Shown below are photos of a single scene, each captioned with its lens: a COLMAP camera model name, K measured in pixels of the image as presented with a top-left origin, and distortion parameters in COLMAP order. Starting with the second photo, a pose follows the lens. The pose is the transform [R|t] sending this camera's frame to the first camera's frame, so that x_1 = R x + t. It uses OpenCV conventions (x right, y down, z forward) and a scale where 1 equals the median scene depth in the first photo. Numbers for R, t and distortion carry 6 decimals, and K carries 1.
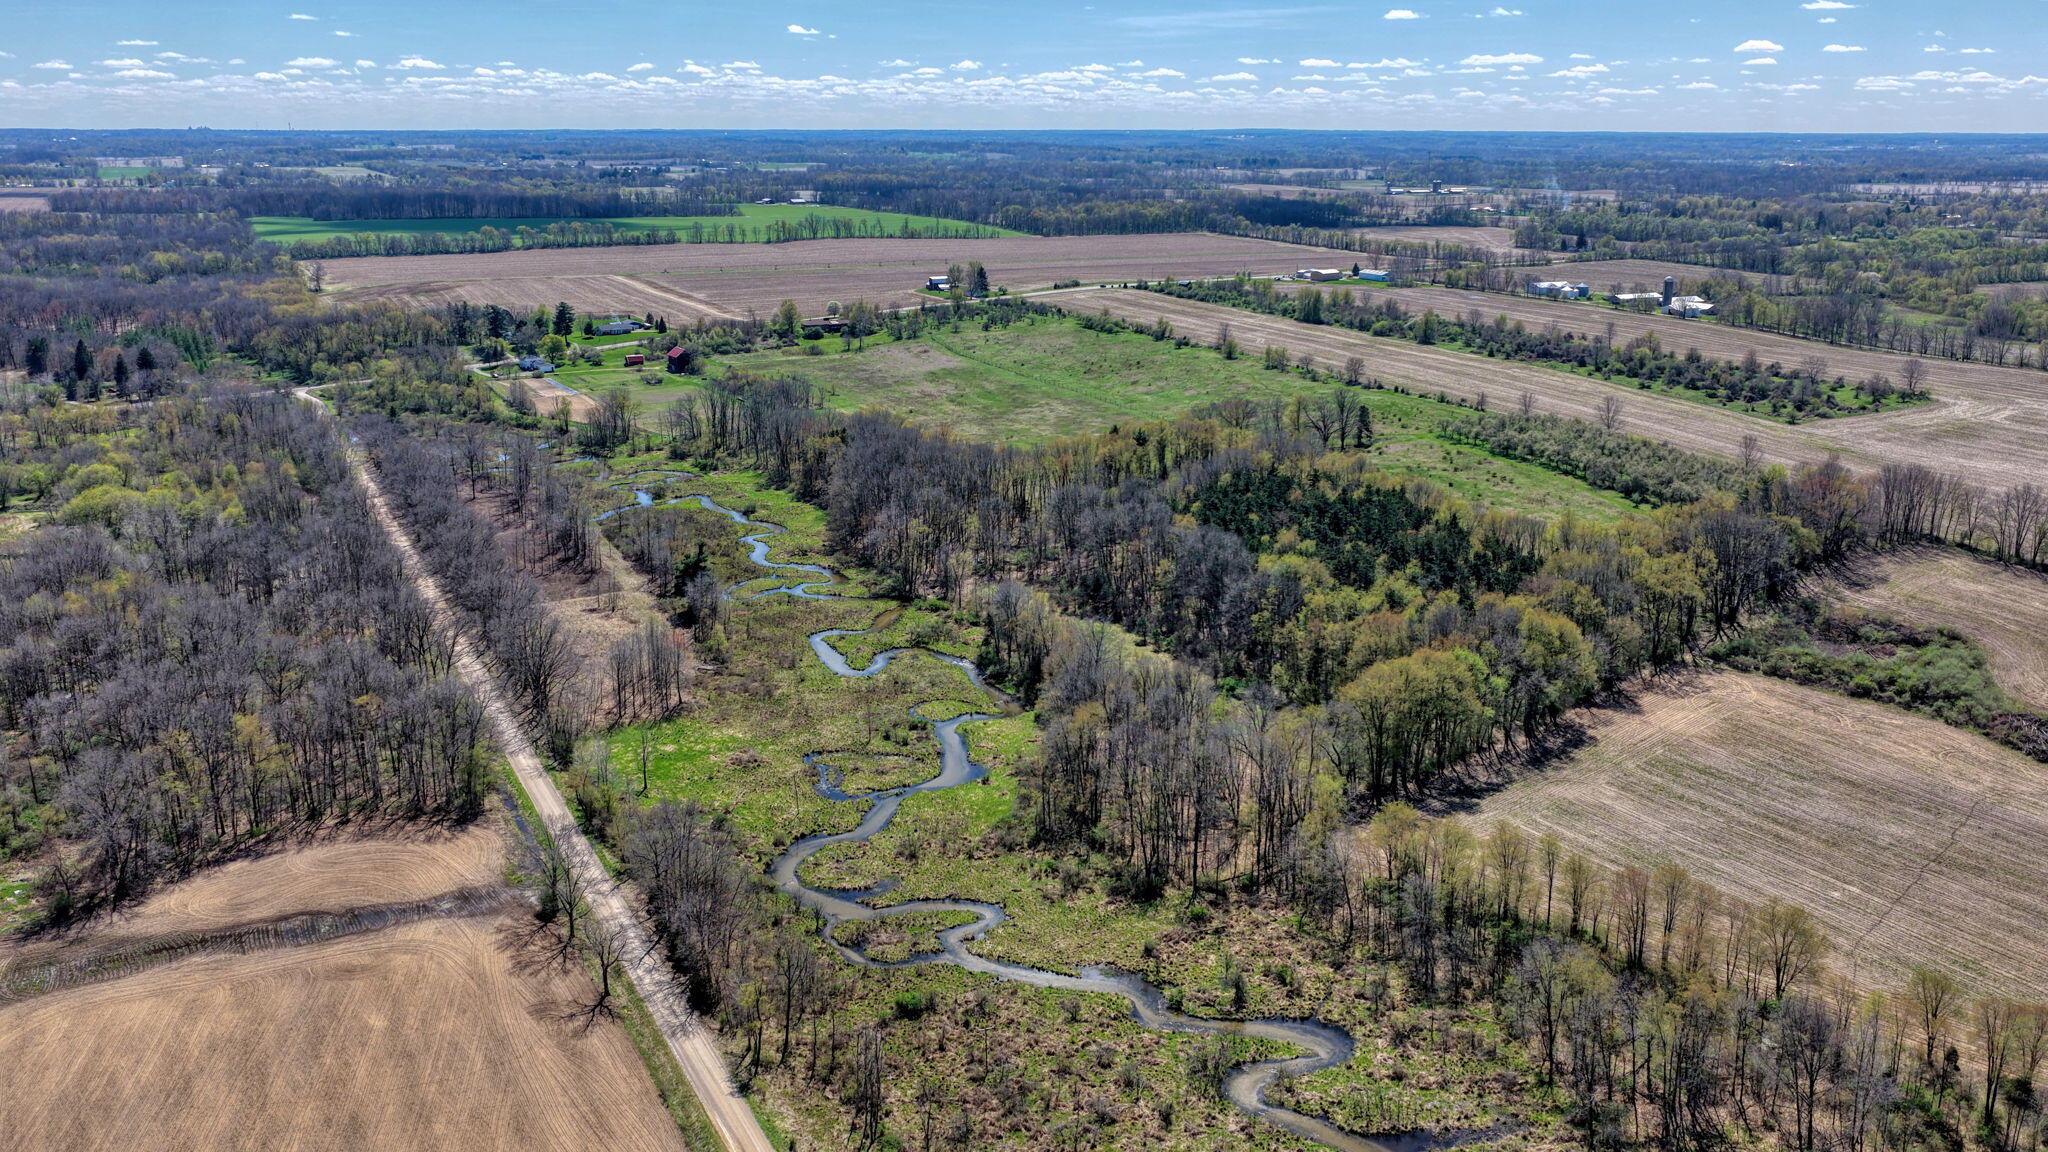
lens RADIAL K [[1717.7, 0, 1015.7], [0, 1717.7, 573.9], [0, 0, 1]] dist [-0.005625, 0.017783]
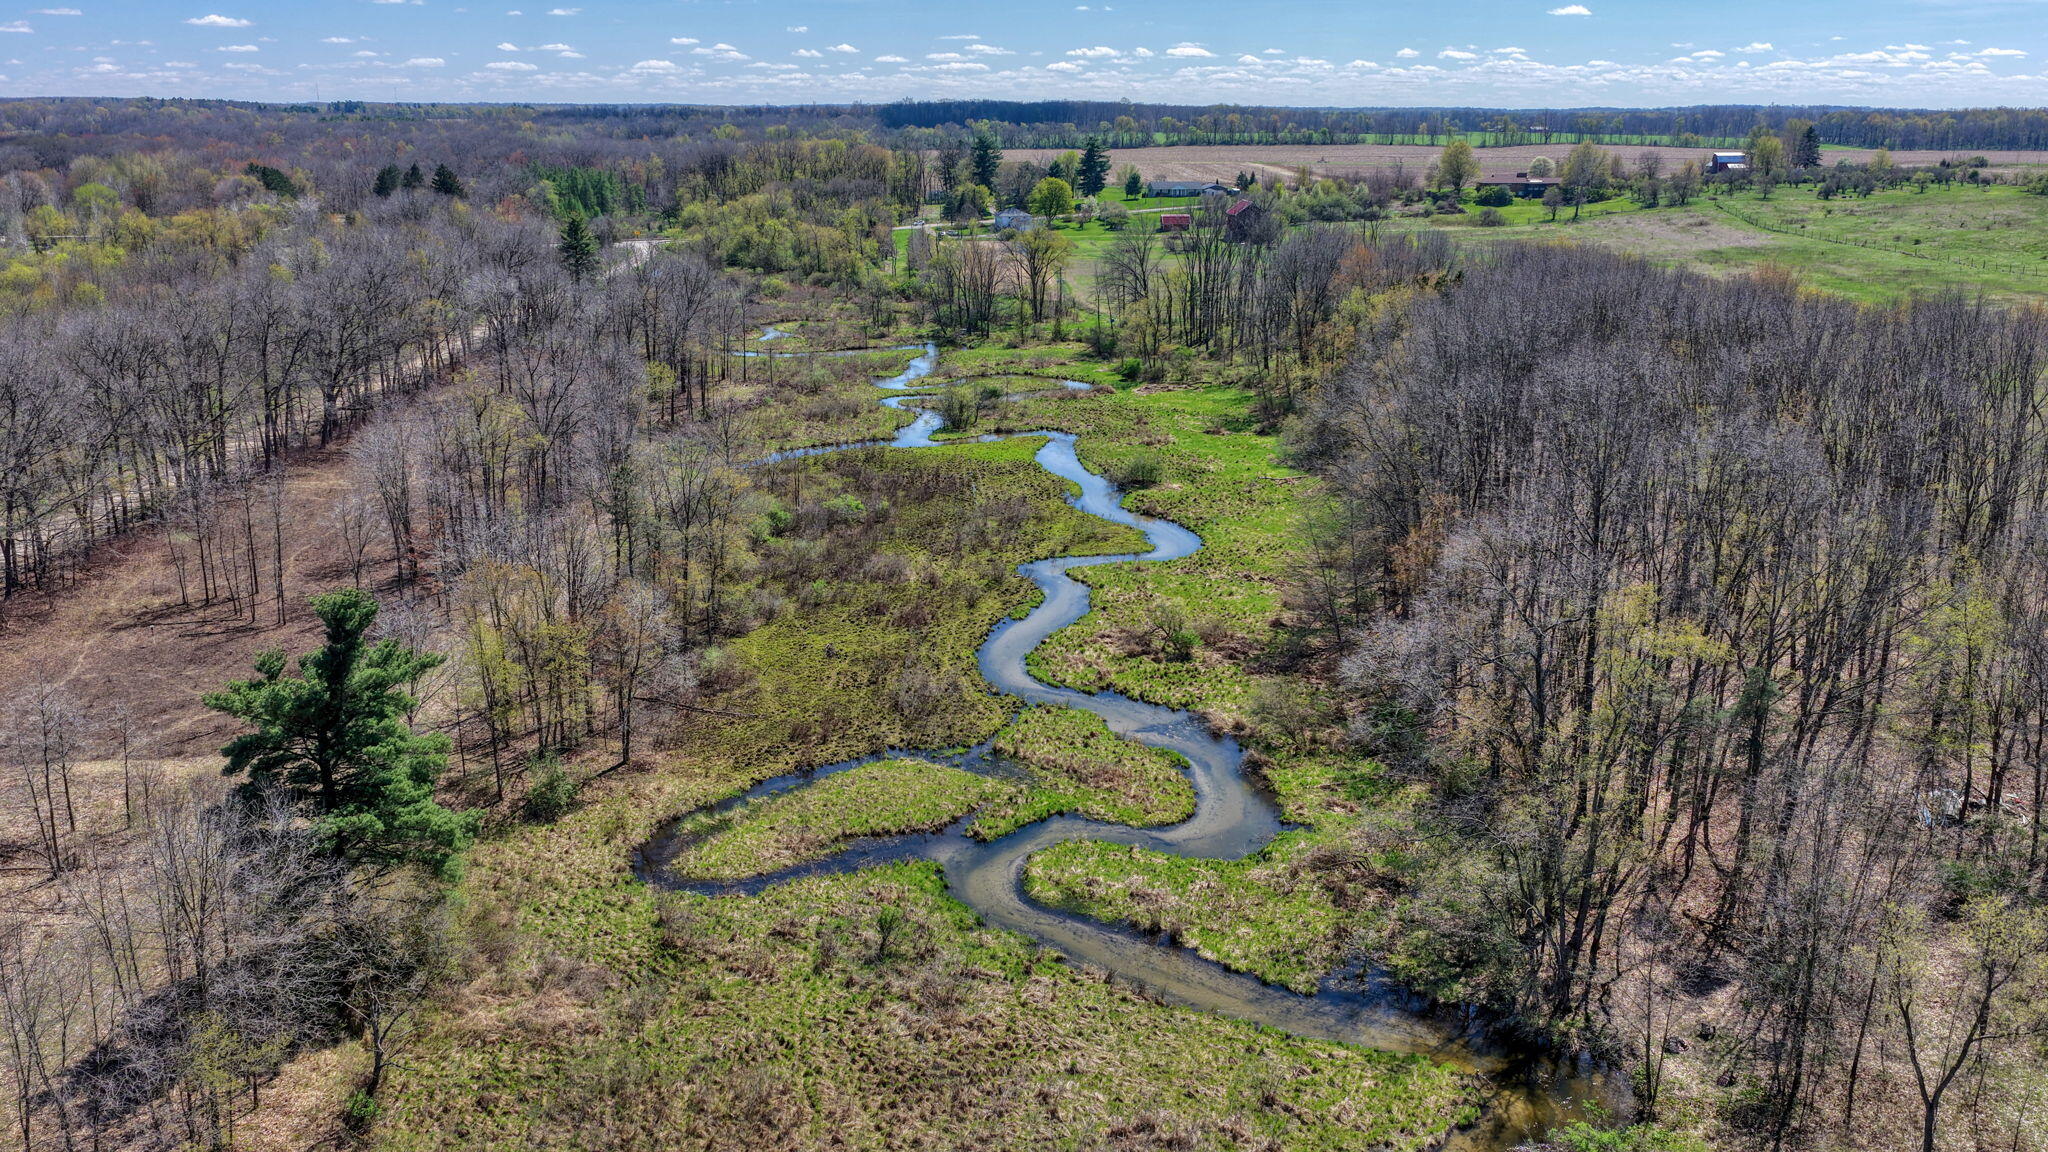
lens RADIAL K [[1697.0, 0, 1029.3], [0, 1697.0, 571.6], [0, 0, 1]] dist [-0.014864, 0.042952]
pose [[0.913766, 0.107769, -0.391685, -0.025972], [-0.104330, 0.994086, 0.030123, -0.017277], [0.392615, 0.013339, 0.919606, 0.443266]]
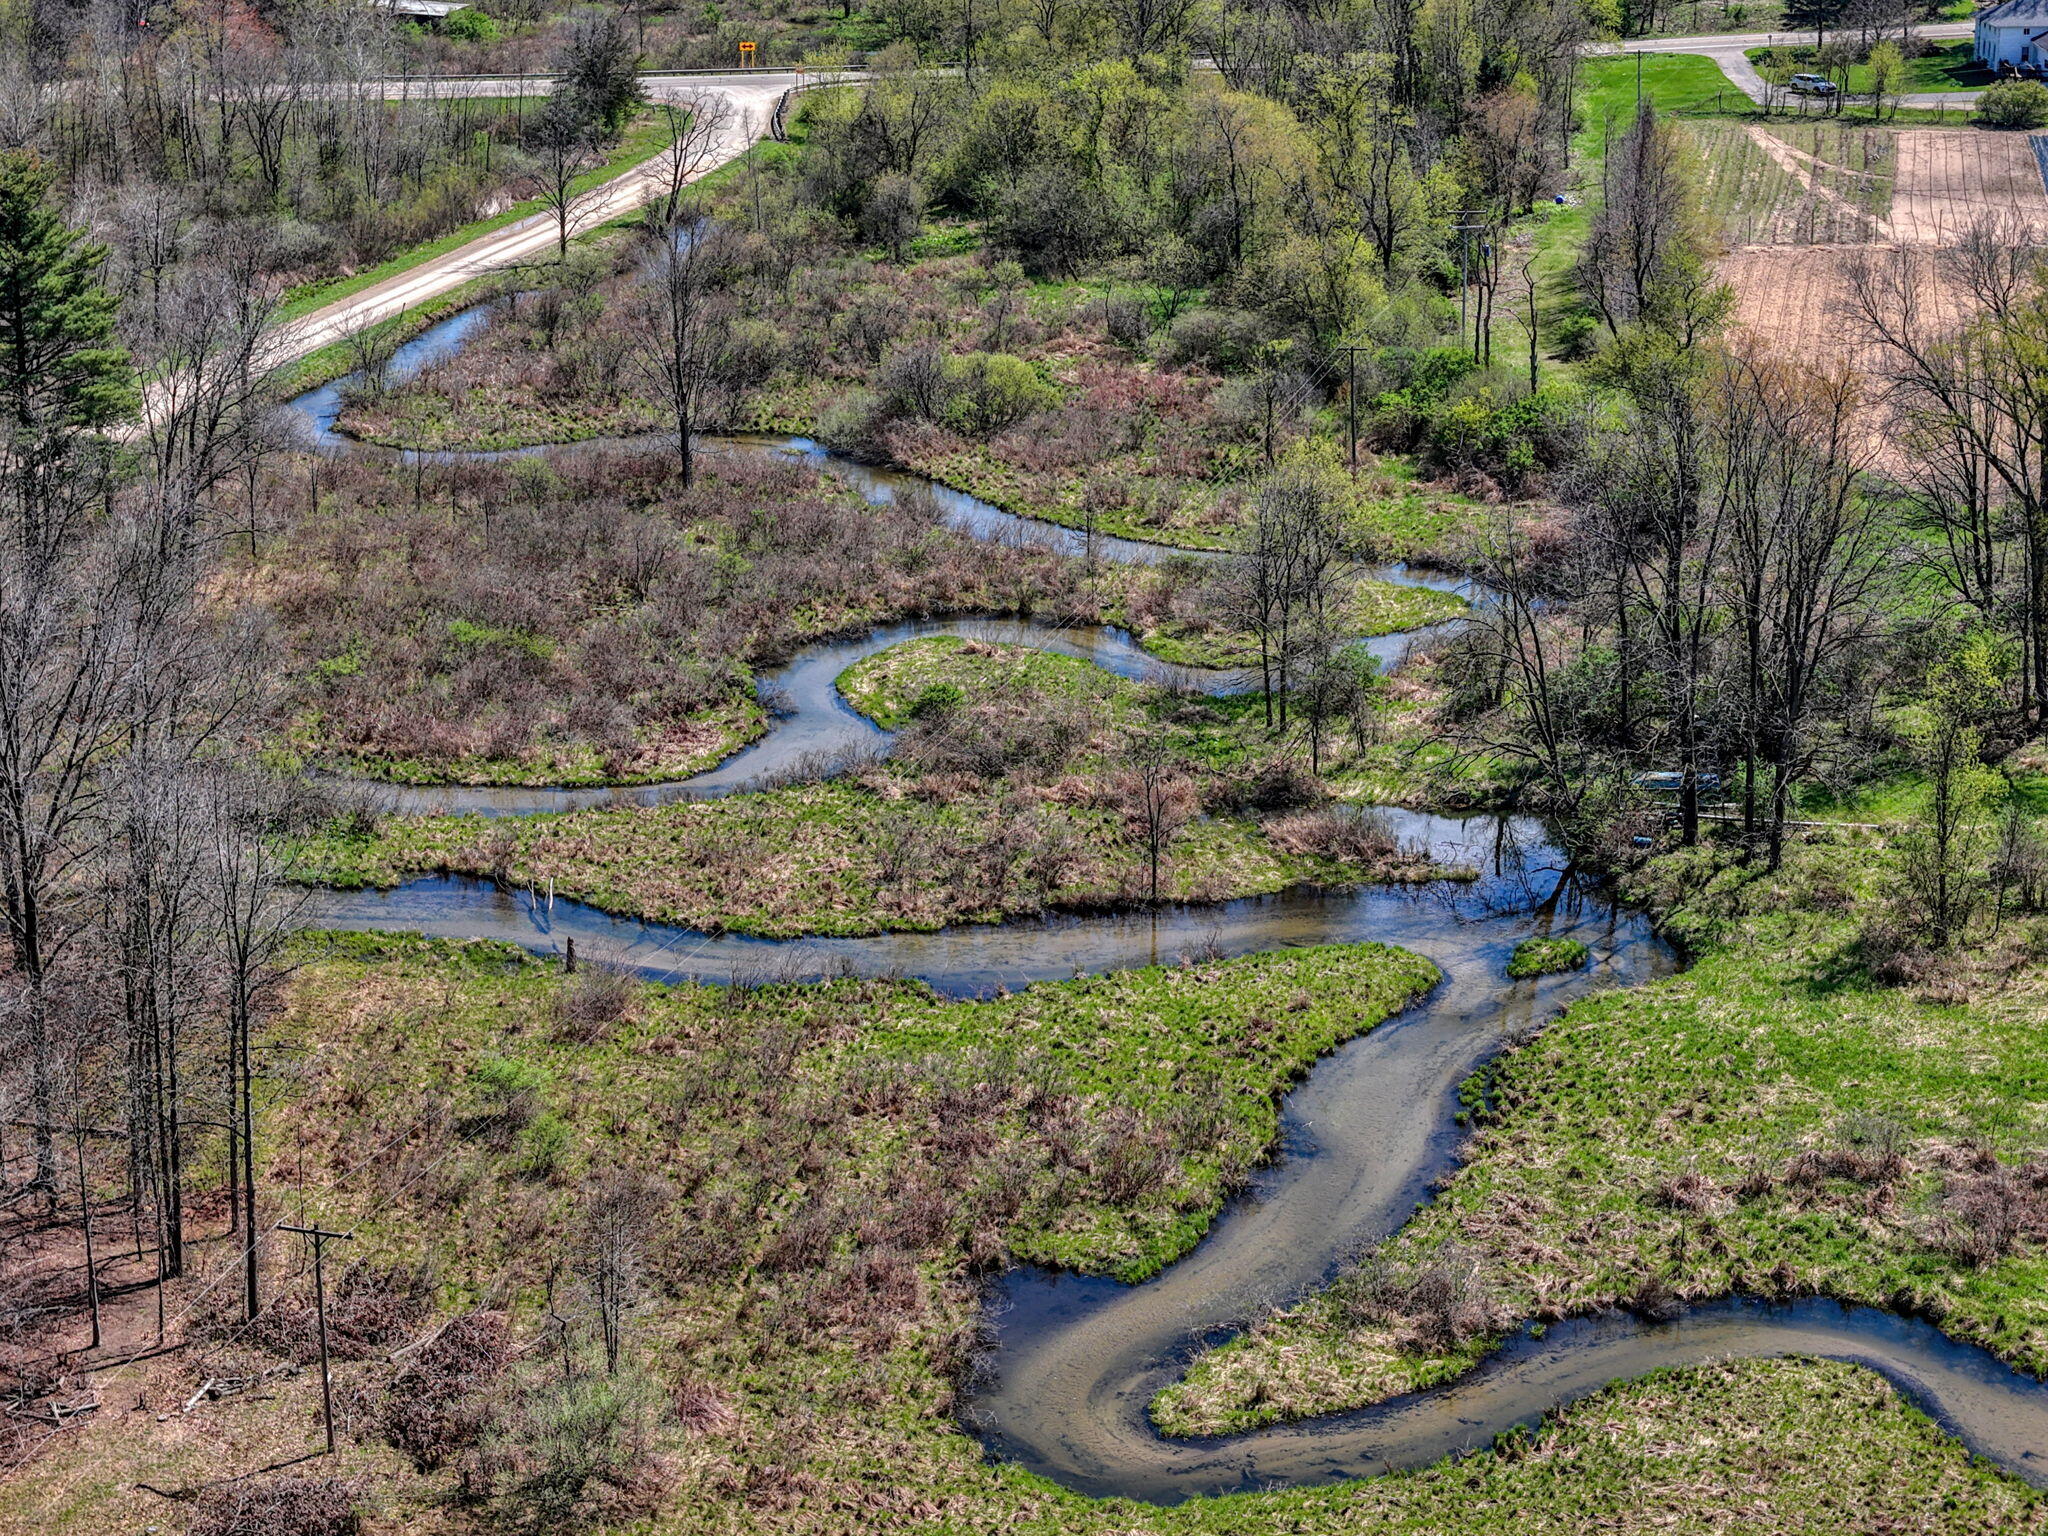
lens RADIAL K [[4164.7, 0, 1024.0], [0, 4164.7, 768.0], [0, 0, 1]] dist [-0.064590, -0.254015]
pose [[0.777593, 0.171839, -0.604831, -0.098612], [-0.157147, 0.984516, 0.077678, -0.067559], [0.608814, 0.034645, 0.792556, 0.610063]]
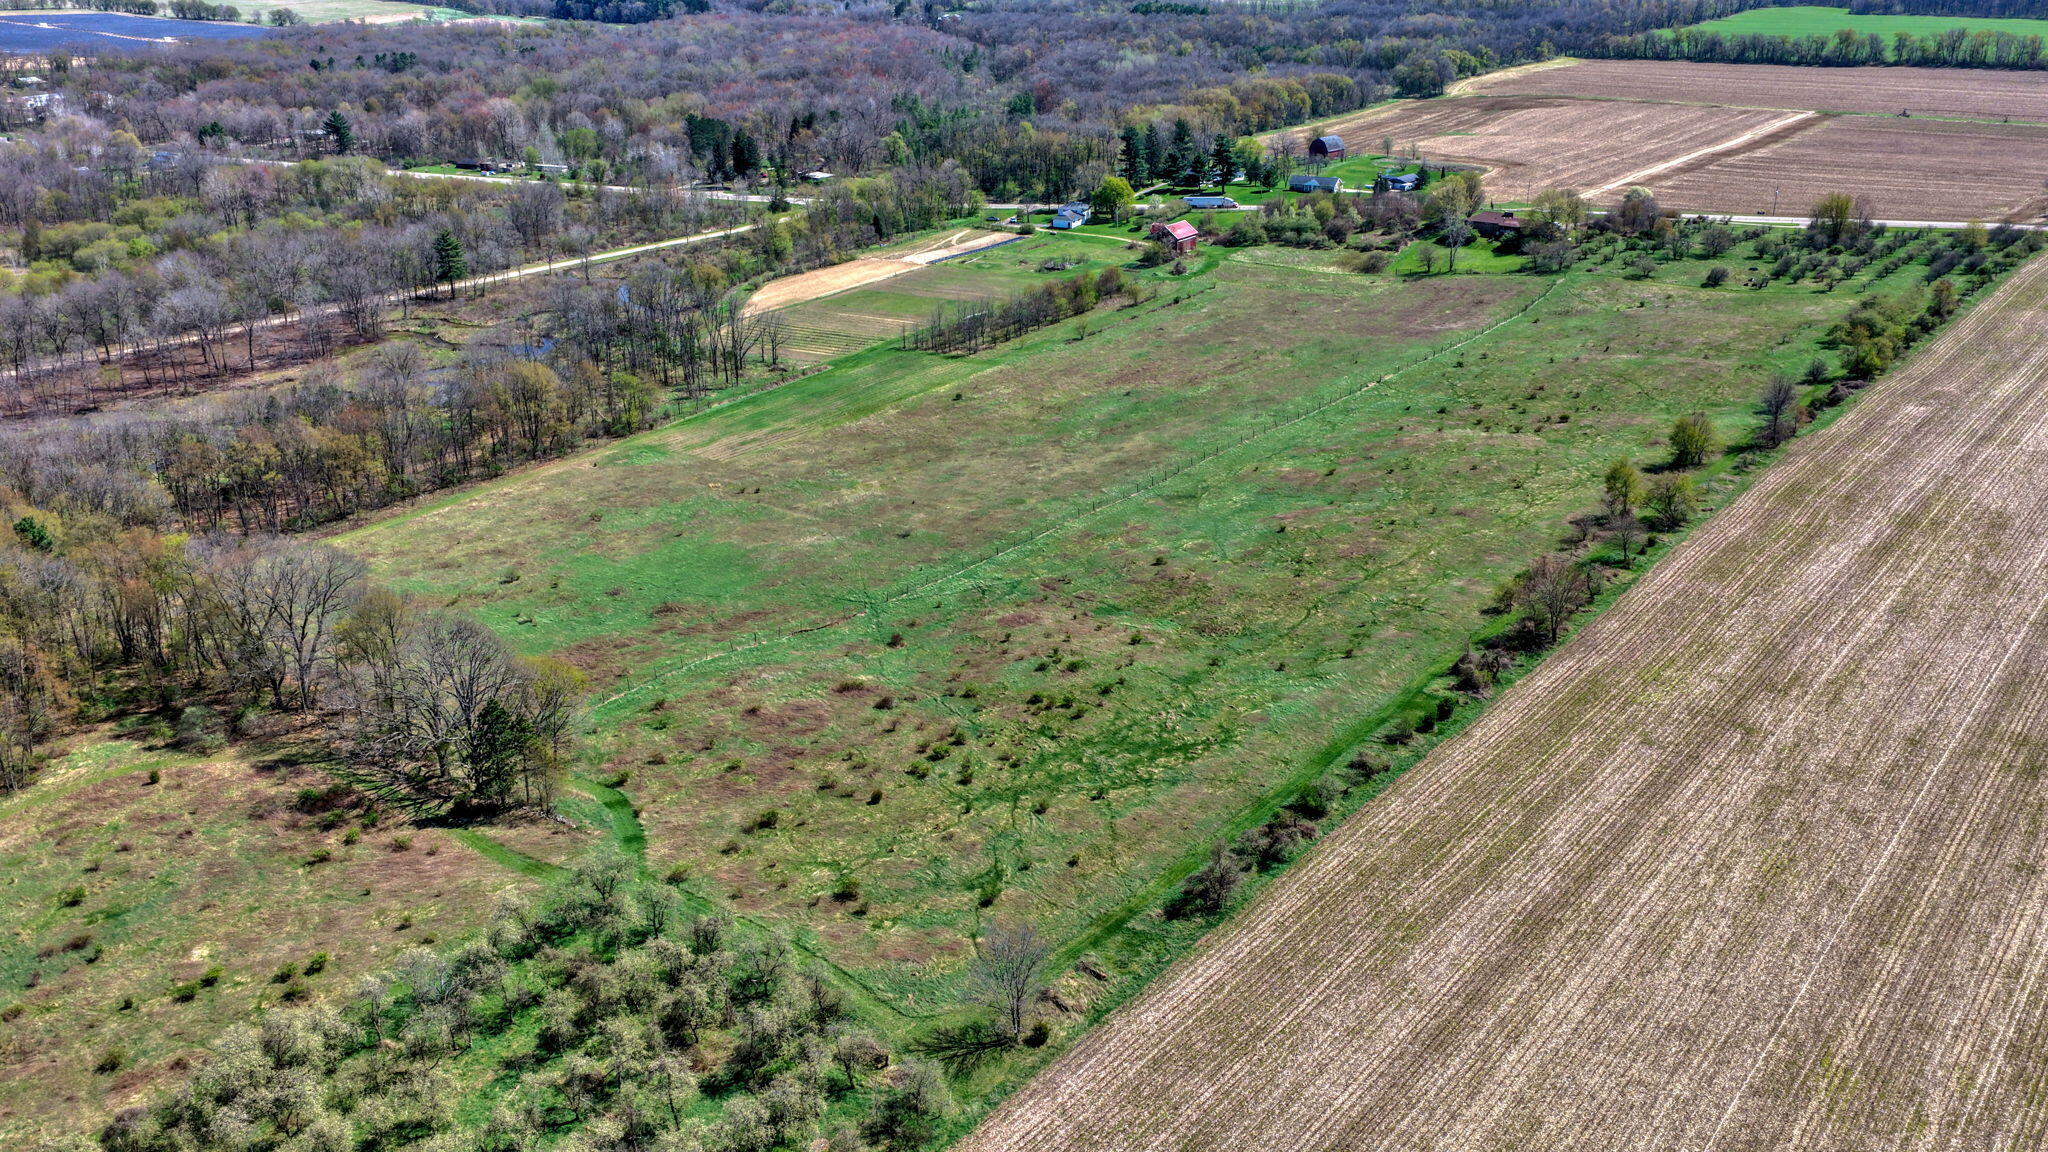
lens RADIAL K [[1697.0, 0, 1029.3], [0, 1697.0, 571.6], [0, 0, 1]] dist [-0.014864, 0.042952]
pose [[0.462320, 0.318671, -0.827472, 0.331849], [-0.220585, 0.945186, 0.240760, -0.146452], [0.858838, 0.071220, 0.507272, 0.636359]]
